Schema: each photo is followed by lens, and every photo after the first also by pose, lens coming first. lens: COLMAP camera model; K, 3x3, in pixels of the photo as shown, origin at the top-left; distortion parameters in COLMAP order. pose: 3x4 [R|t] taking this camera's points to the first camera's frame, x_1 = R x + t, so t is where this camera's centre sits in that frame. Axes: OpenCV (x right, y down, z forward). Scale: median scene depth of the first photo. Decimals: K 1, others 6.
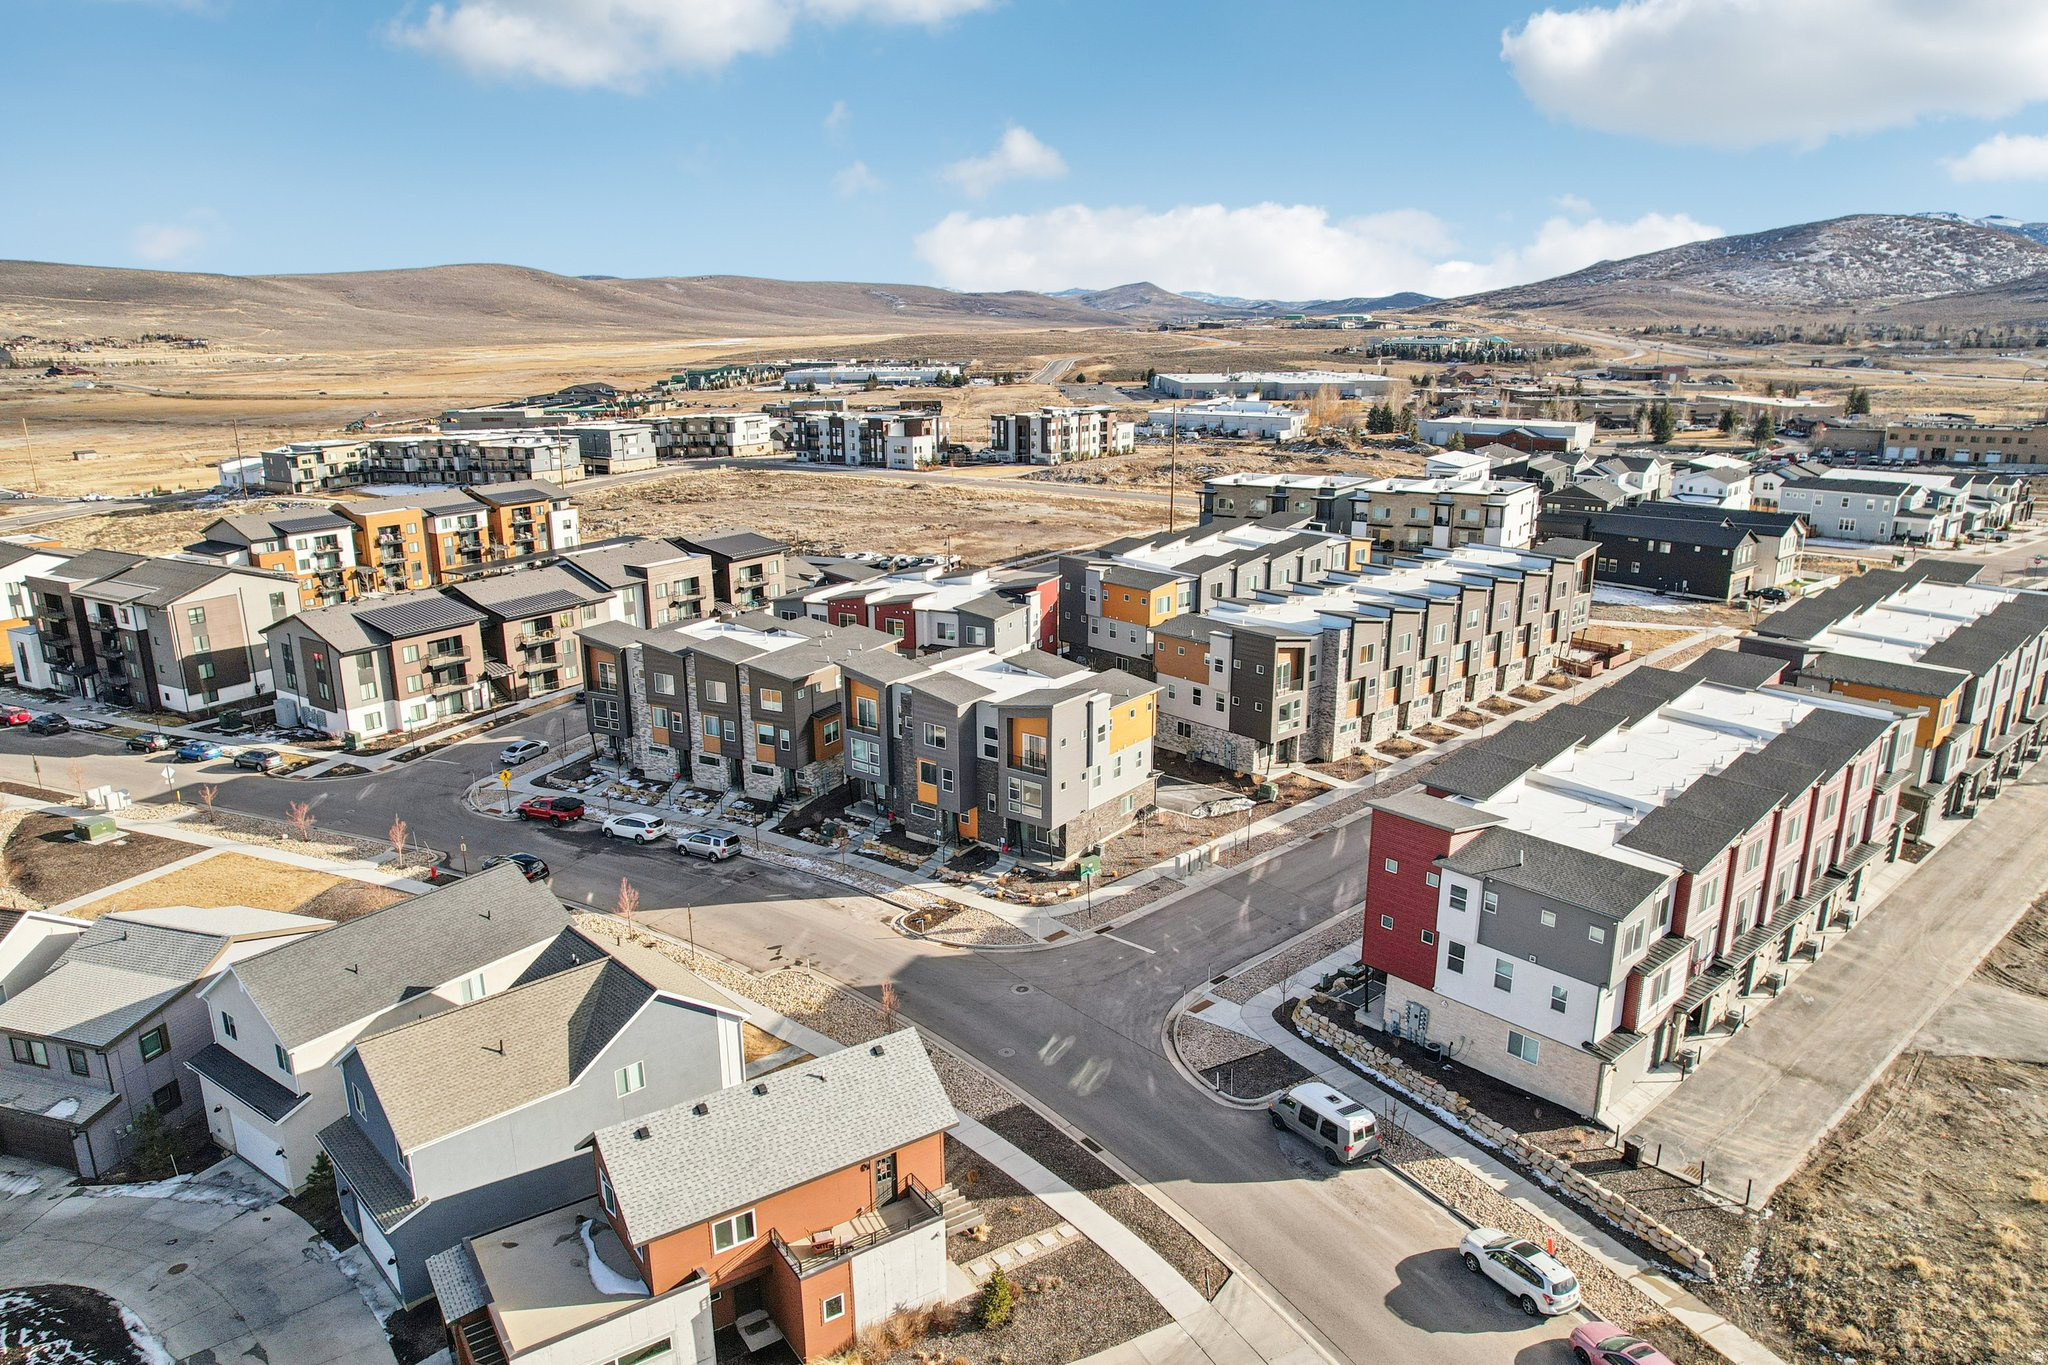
lens RADIAL K [[1351.1, 0, 1024.0], [0, 1351.1, 682.5], [0, 0, 1]] dist [-0.082824, 0.076474]
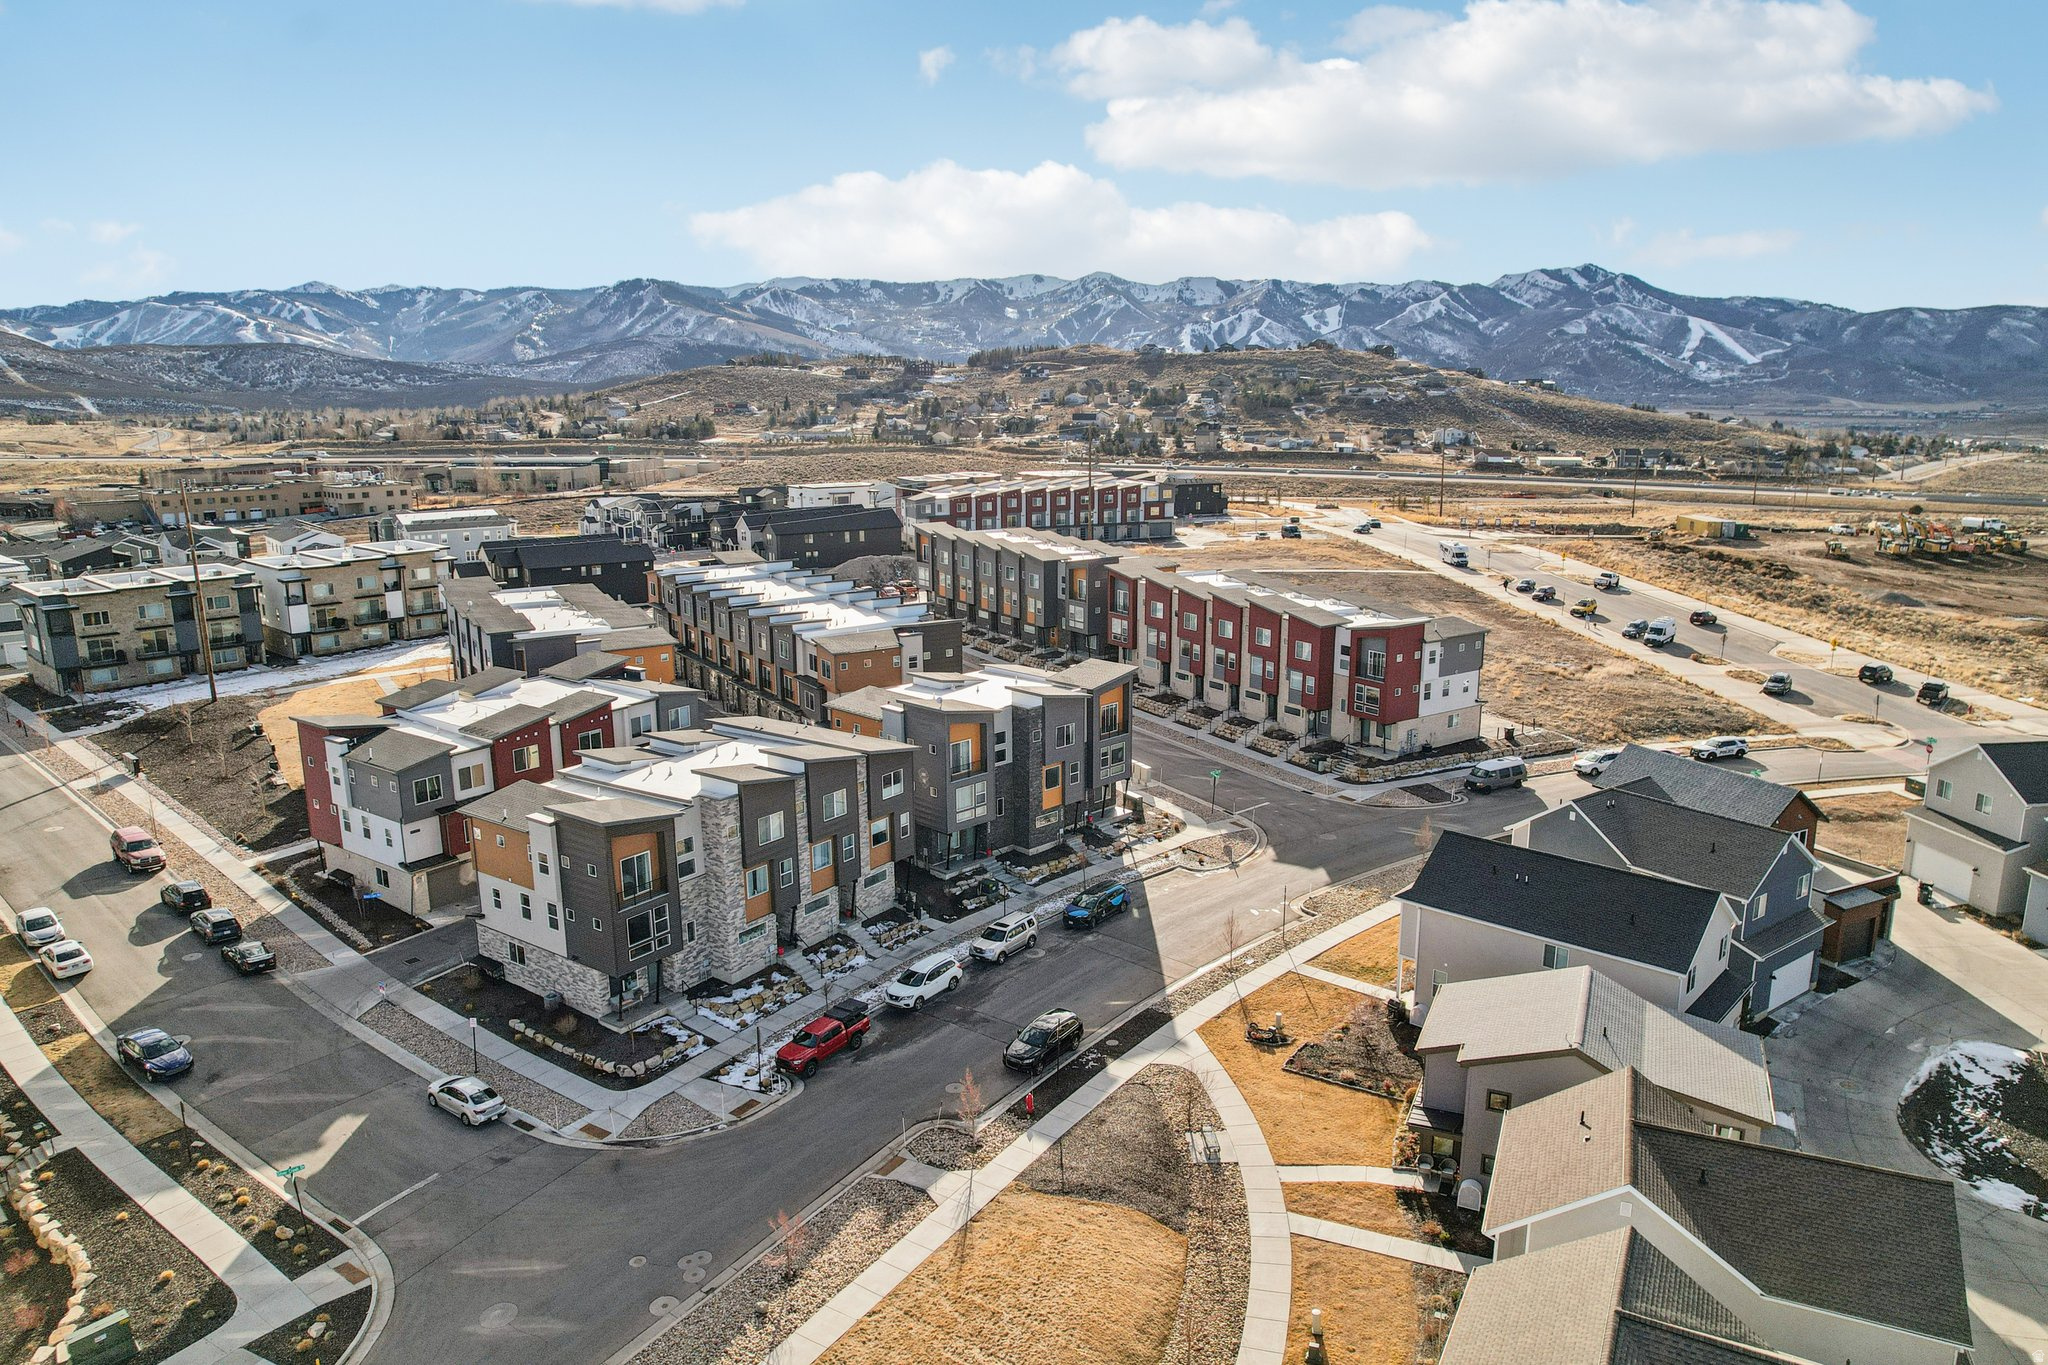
lens RADIAL K [[1351.1, 0, 1024.0], [0, 1351.1, 682.5], [0, 0, 1]] dist [-0.082824, 0.076474]
pose [[0.129450, -0.202621, 0.970663, -0.720367], [0.263504, 0.950733, 0.163319, -0.119842], [-0.955933, 0.234632, 0.176464, 0.556485]]
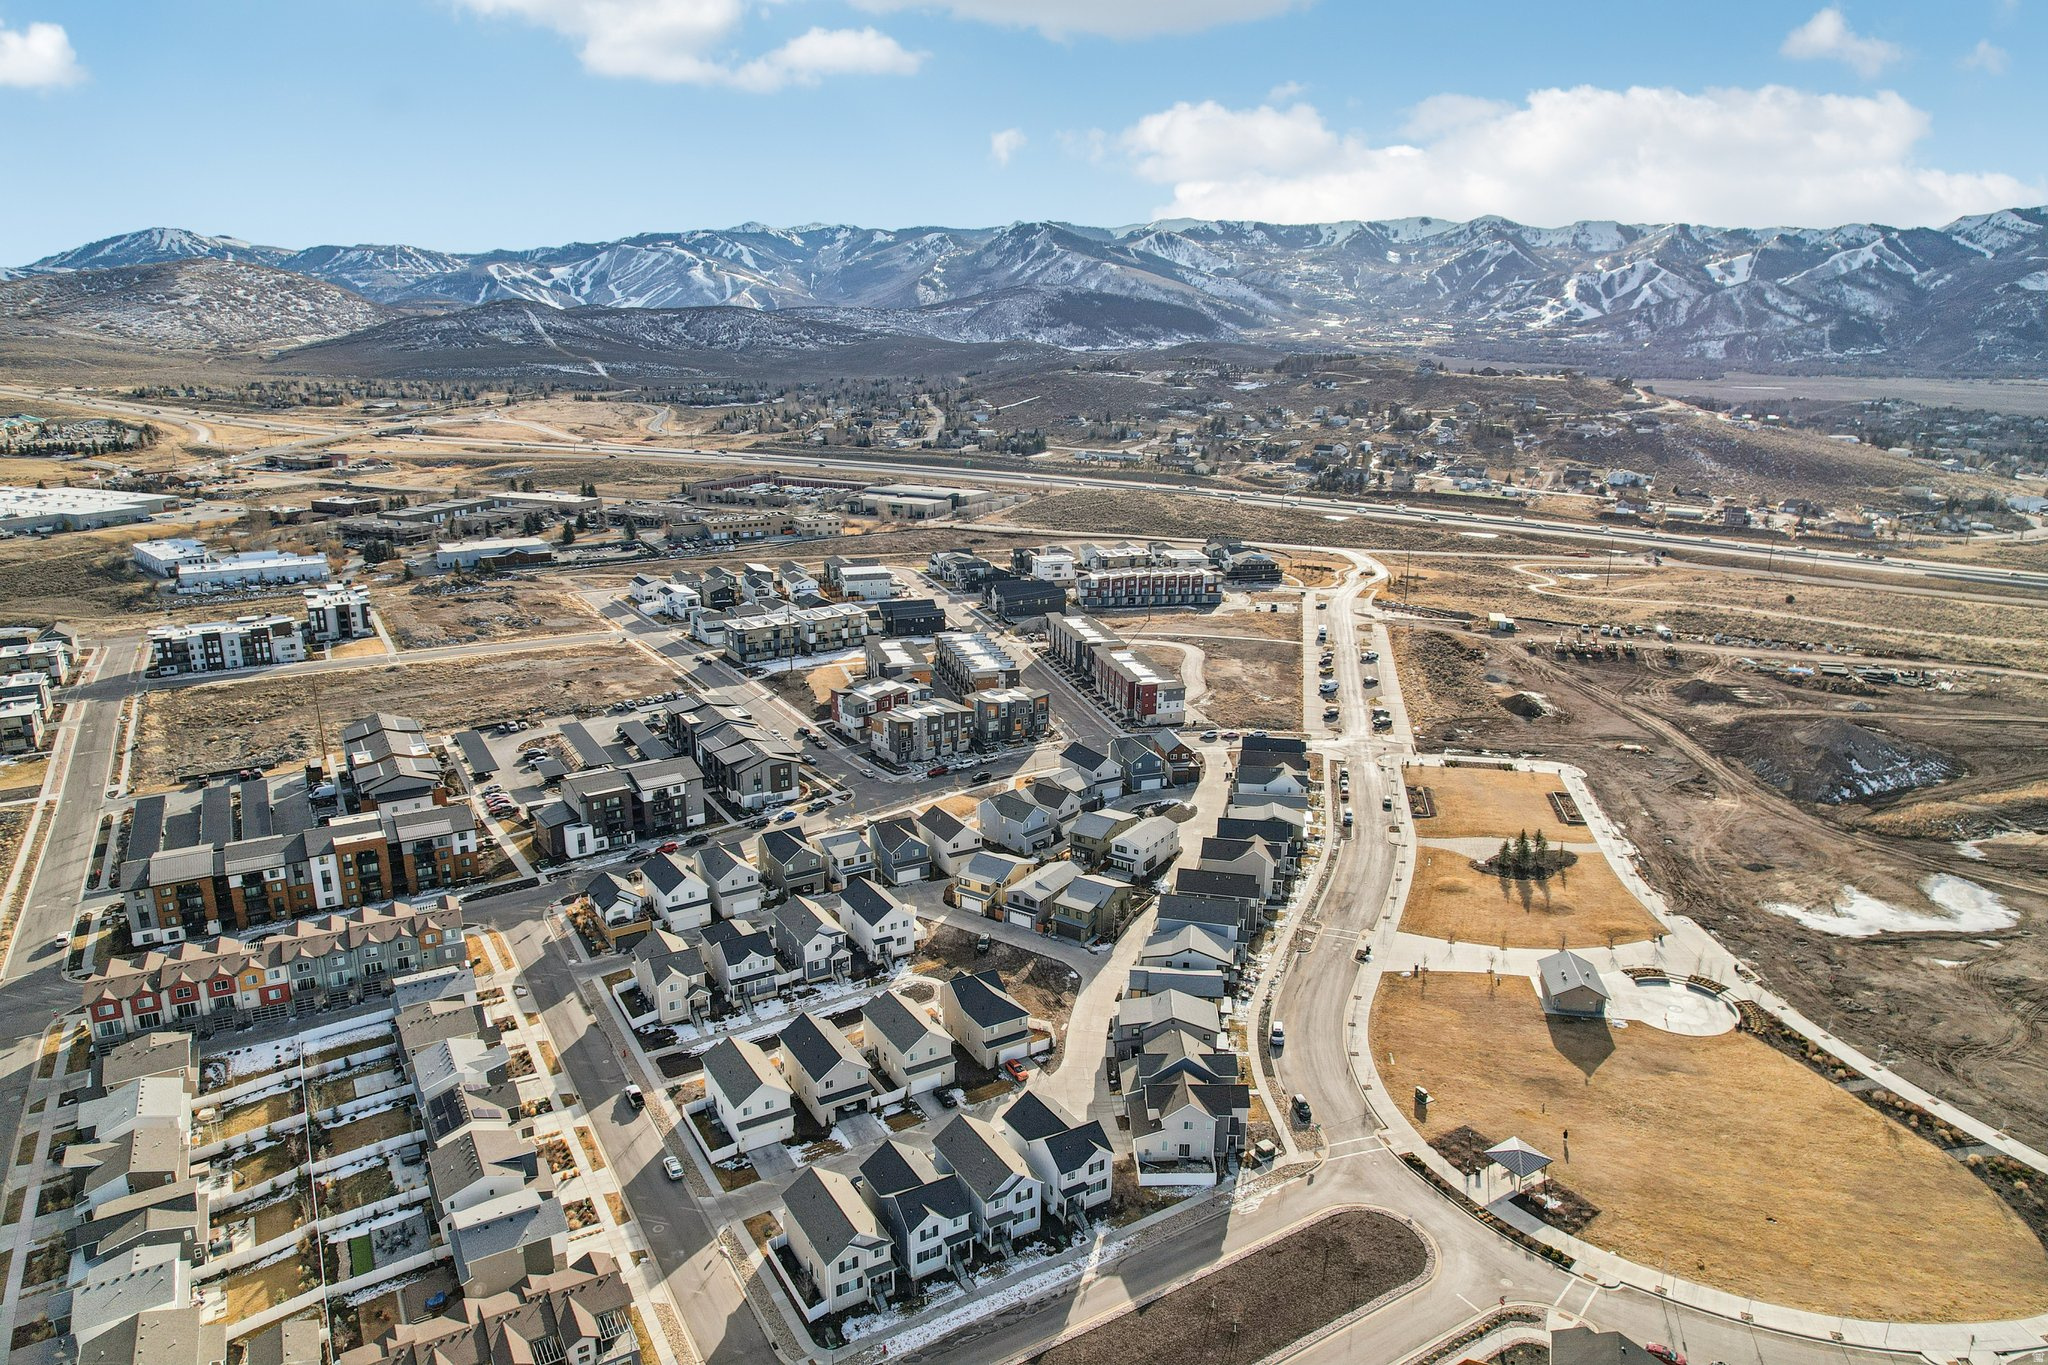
lens RADIAL K [[1351.1, 0, 1024.0], [0, 1351.1, 682.5], [0, 0, 1]] dist [-0.082824, 0.076474]
pose [[0.398985, -0.231113, 0.887354, -2.335431], [0.226978, 0.962492, 0.148626, -0.411448], [-0.888421, 0.142111, 0.436478, -0.478568]]
